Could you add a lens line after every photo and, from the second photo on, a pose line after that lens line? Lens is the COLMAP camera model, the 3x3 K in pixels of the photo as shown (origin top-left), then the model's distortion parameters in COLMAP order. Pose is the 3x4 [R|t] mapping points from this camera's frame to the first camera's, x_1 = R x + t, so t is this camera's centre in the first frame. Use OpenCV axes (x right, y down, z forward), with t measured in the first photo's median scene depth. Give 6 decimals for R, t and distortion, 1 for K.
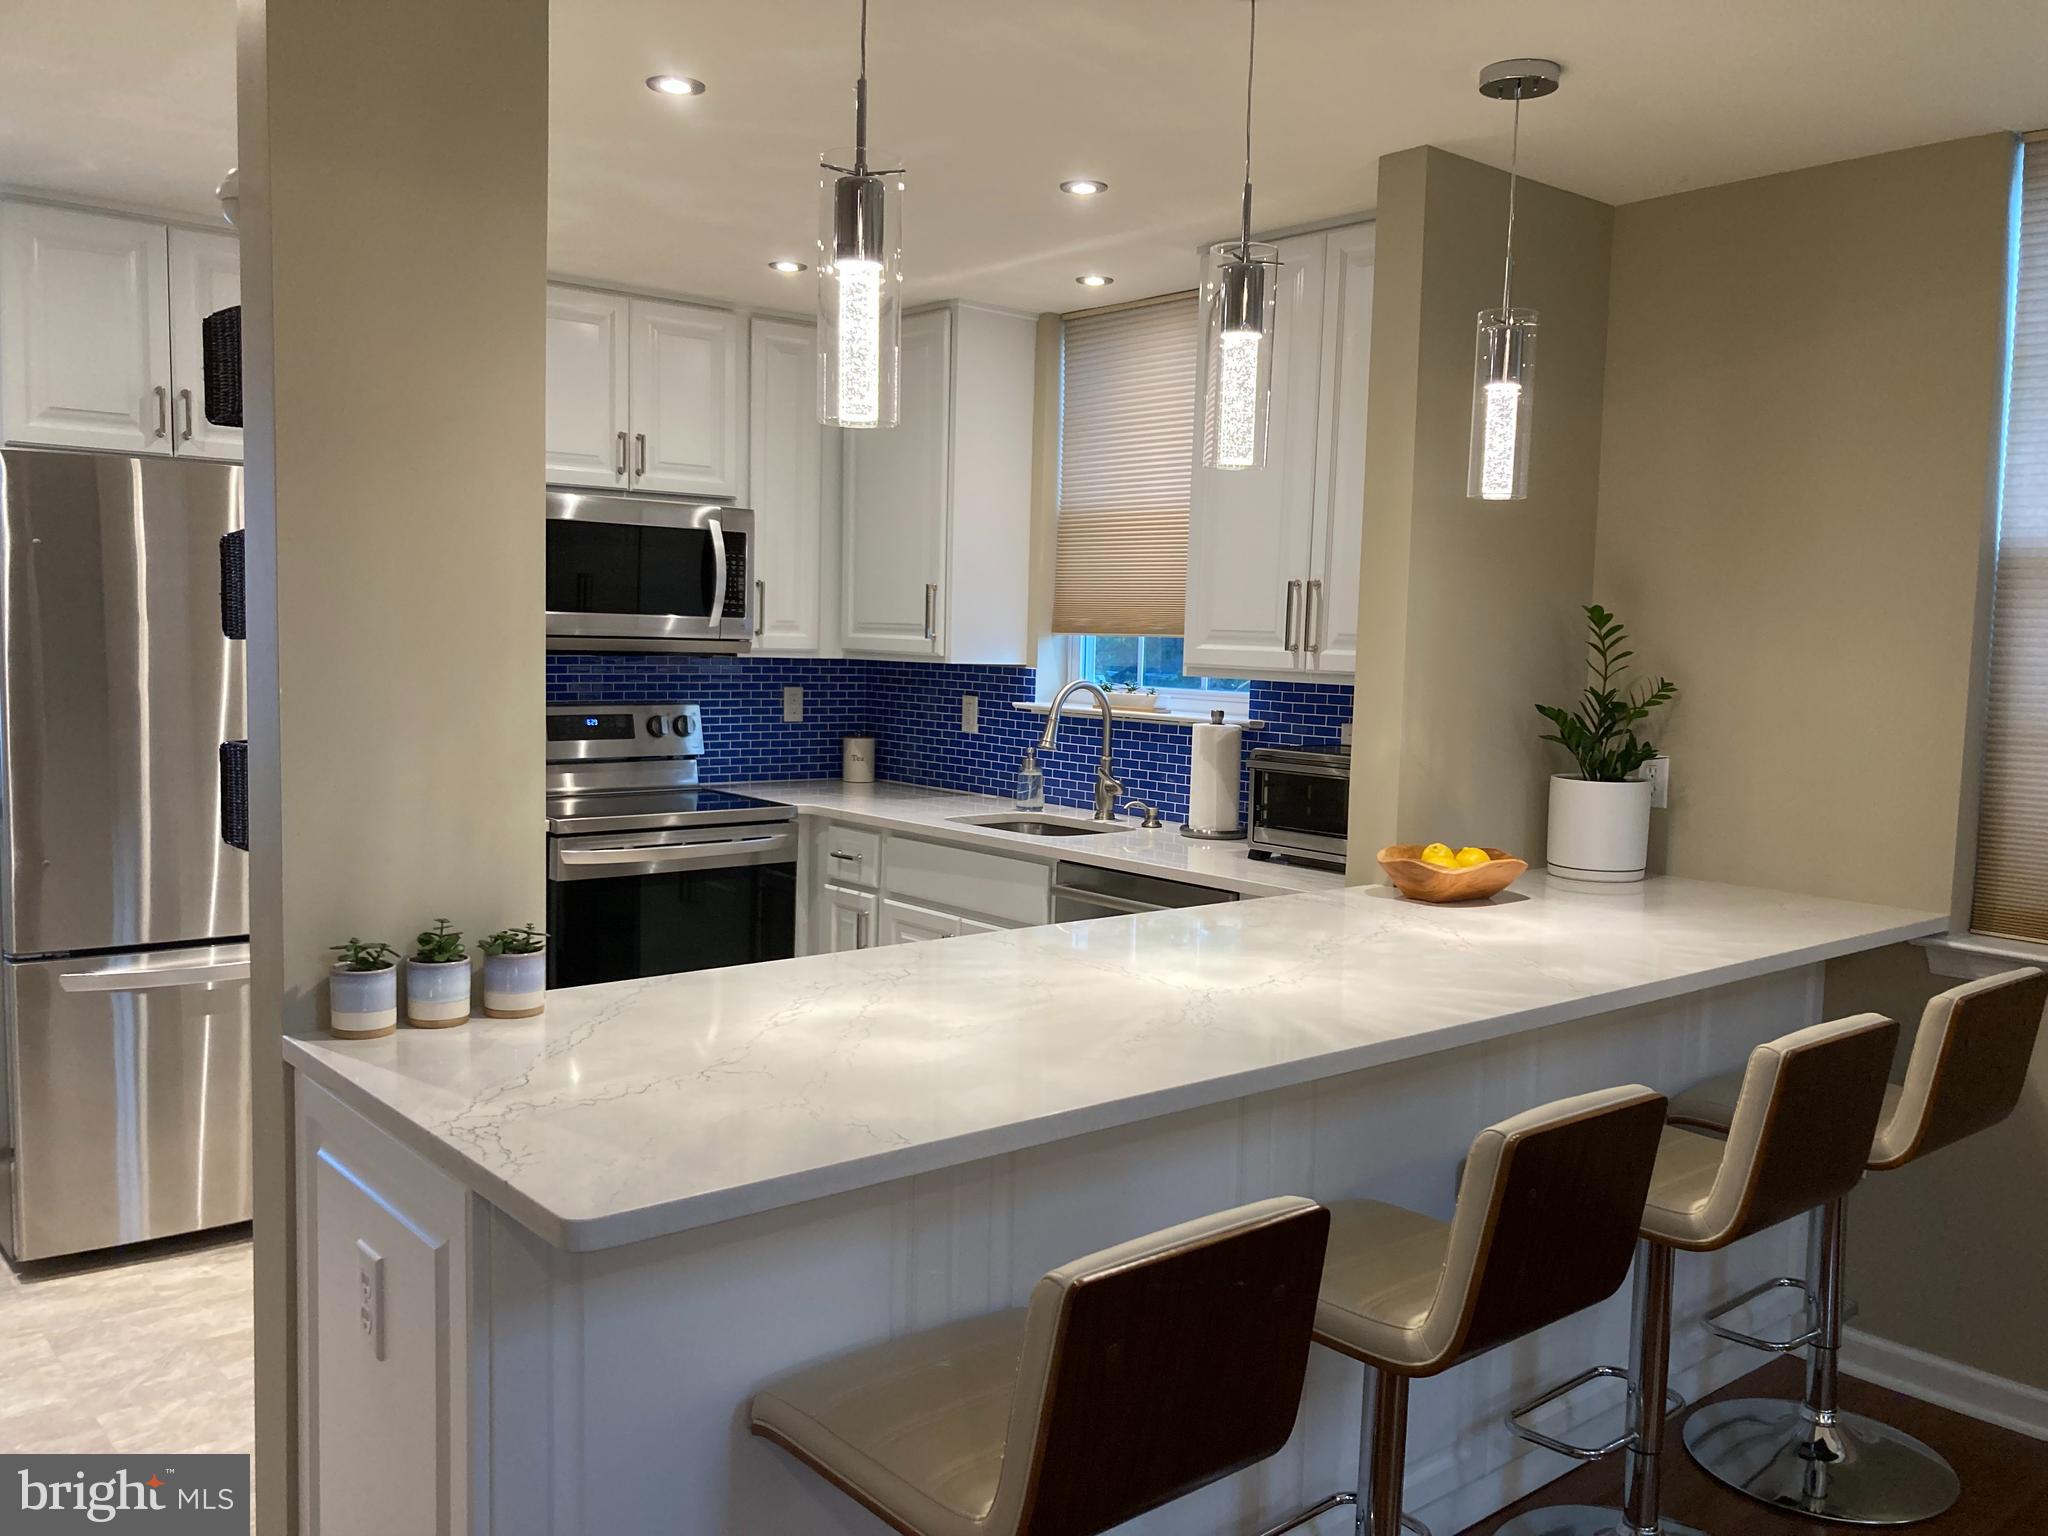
lens RADIAL K [[1661.7, 0, 1025.1], [0, 1661.7, 778.2], [0, 0, 1]] dist [0.006326, -0.009003]
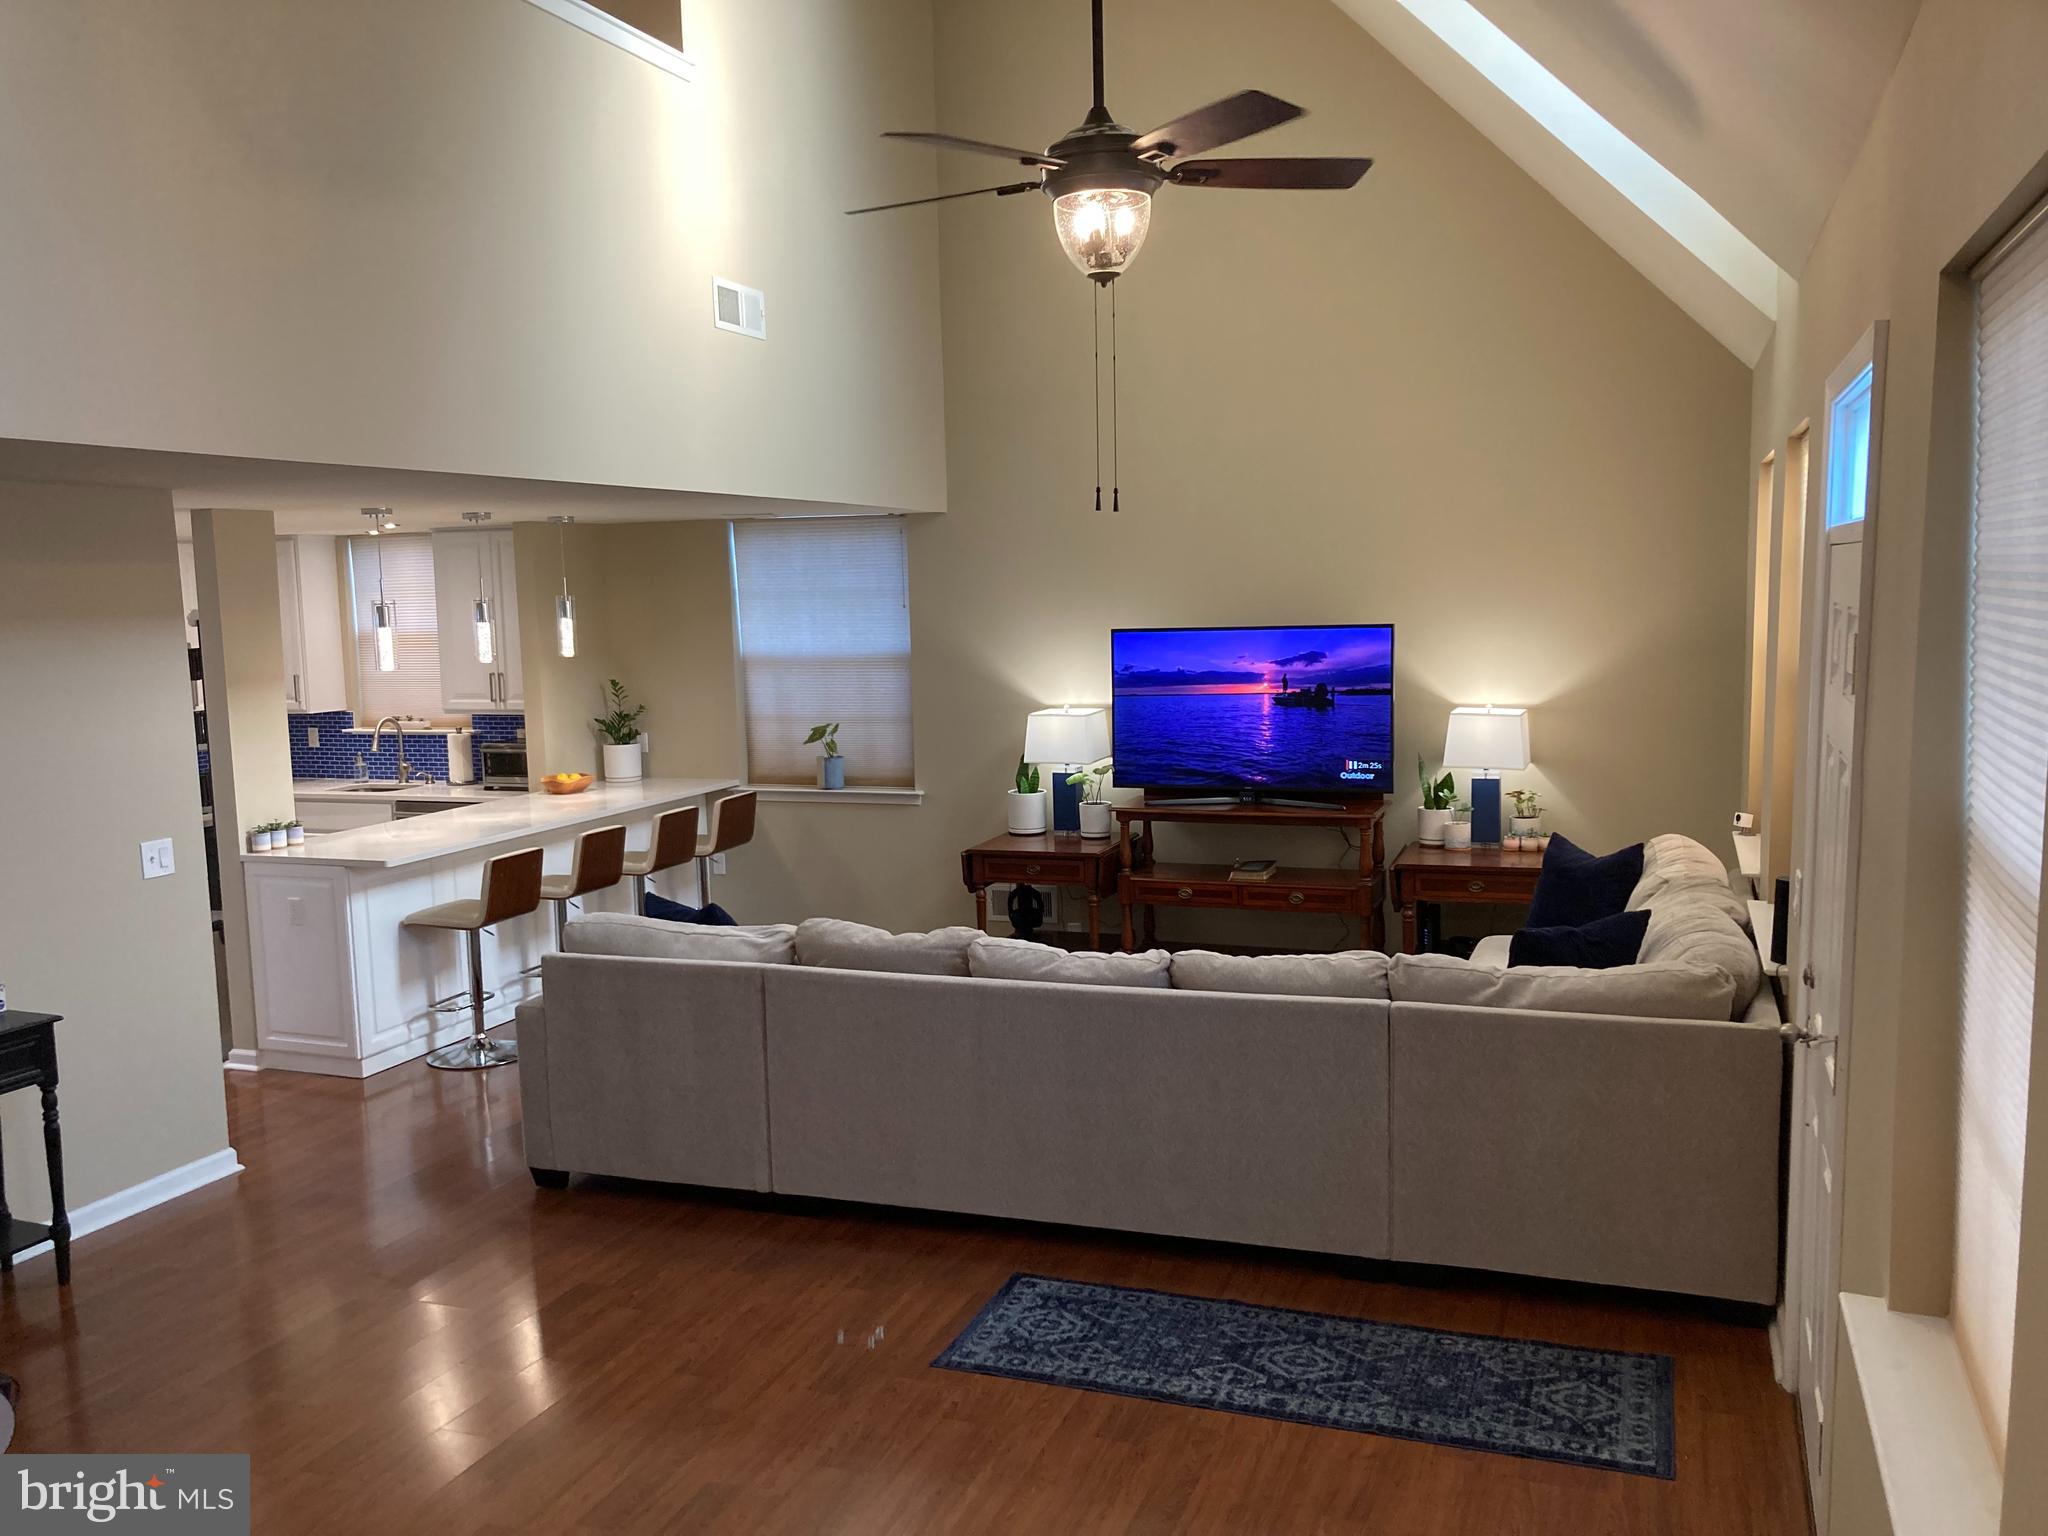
lens RADIAL K [[1661.7, 0, 1028.5], [0, 1661.7, 783.1], [0, 0, 1]] dist [0.006326, -0.009003]
pose [[0.871263, -0.105764, 0.479285, -0.408165], [0.092030, 0.994390, 0.052137, -0.017665], [-0.482111, -0.001316, 0.876109, -1.818373]]
